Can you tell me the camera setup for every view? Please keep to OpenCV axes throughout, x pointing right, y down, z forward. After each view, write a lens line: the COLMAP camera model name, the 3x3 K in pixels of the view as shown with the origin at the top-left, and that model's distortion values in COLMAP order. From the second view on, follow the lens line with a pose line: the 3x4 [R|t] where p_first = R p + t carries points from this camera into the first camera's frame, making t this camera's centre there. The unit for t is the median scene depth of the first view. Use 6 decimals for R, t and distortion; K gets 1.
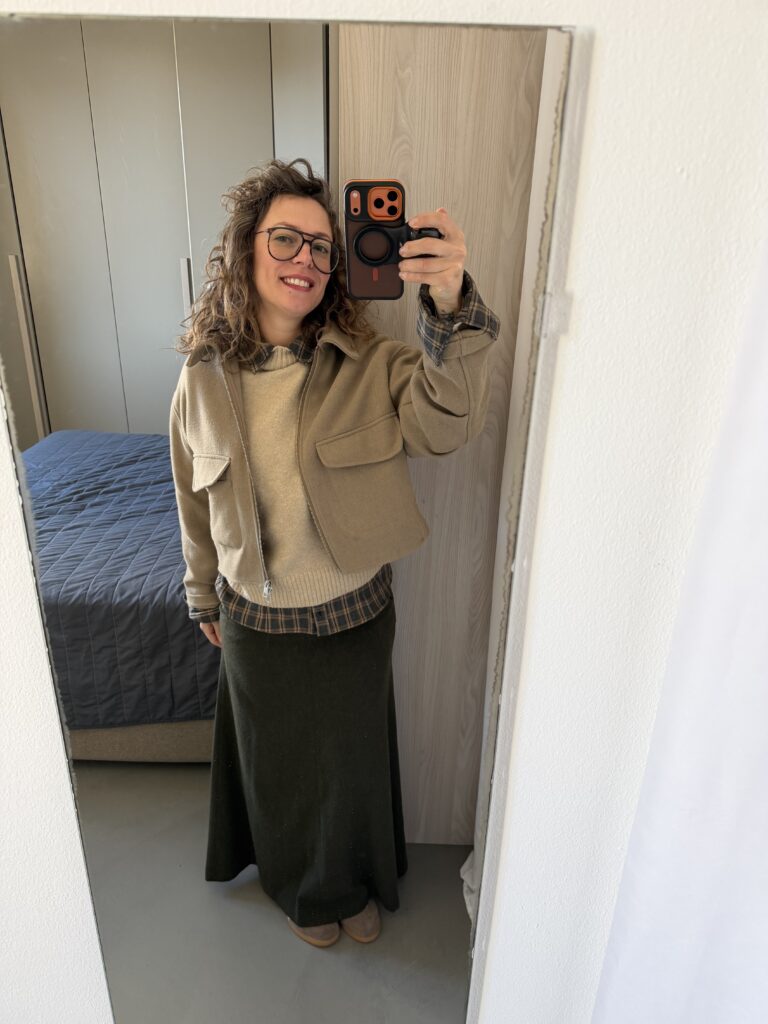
lens RADIAL K [[710.8, 0, 371.1], [0, 710.8, 512.9], [0, 0, 1]] dist [-0.011354, -0.008969]
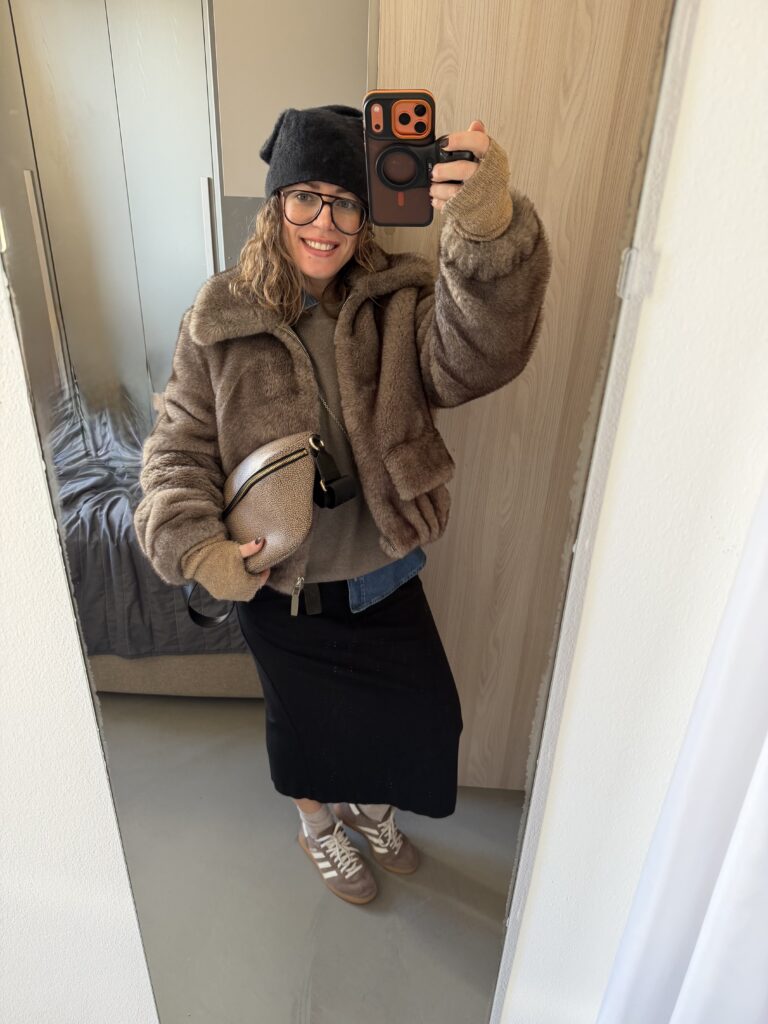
lens RADIAL K [[710.8, 0, 386.0], [0, 710.8, 521.0], [0, 0, 1]] dist [-0.011354, -0.008969]
pose [[0.999723, 0.023515, -0.000059, -0.046438], [-0.023379, 0.994225, 0.104739, -0.049194], [0.002522, -0.104708, 0.994500, 0.074502]]
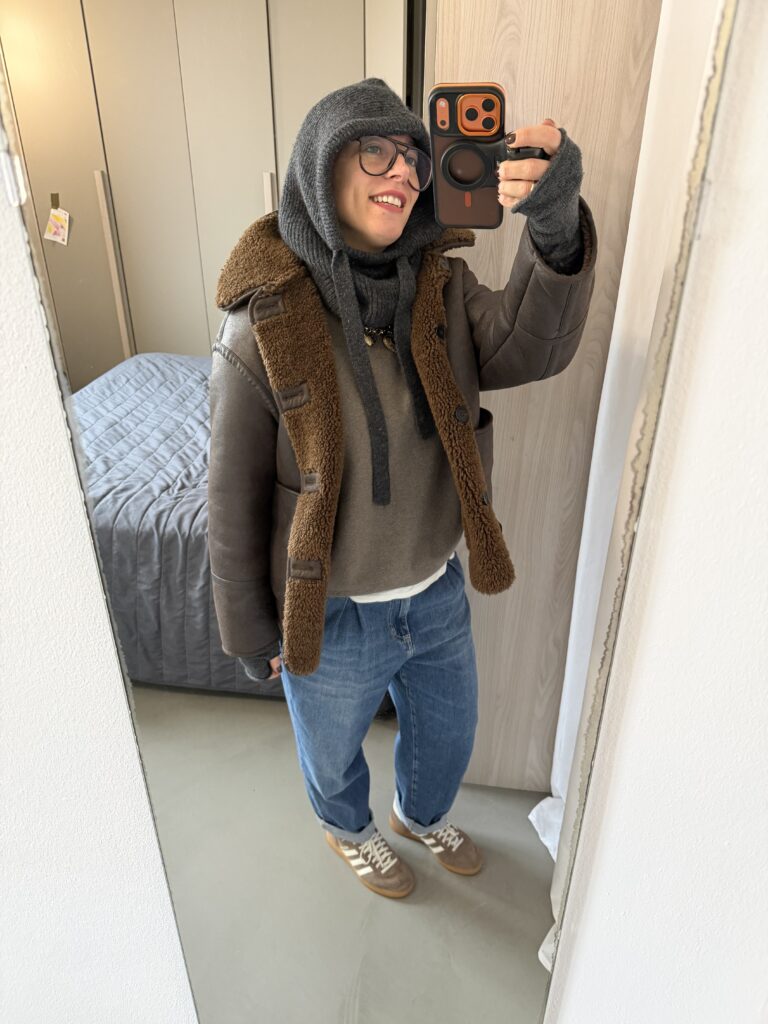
lens RADIAL K [[710.8, 0, 388.2], [0, 710.8, 523.6], [0, 0, 1]] dist [-0.011354, -0.008969]
pose [[0.995604, 0.033886, -0.087314, -0.016399], [-0.024202, 0.993674, 0.109667, -0.009741], [0.090477, -0.107072, 0.990126, 0.142634]]
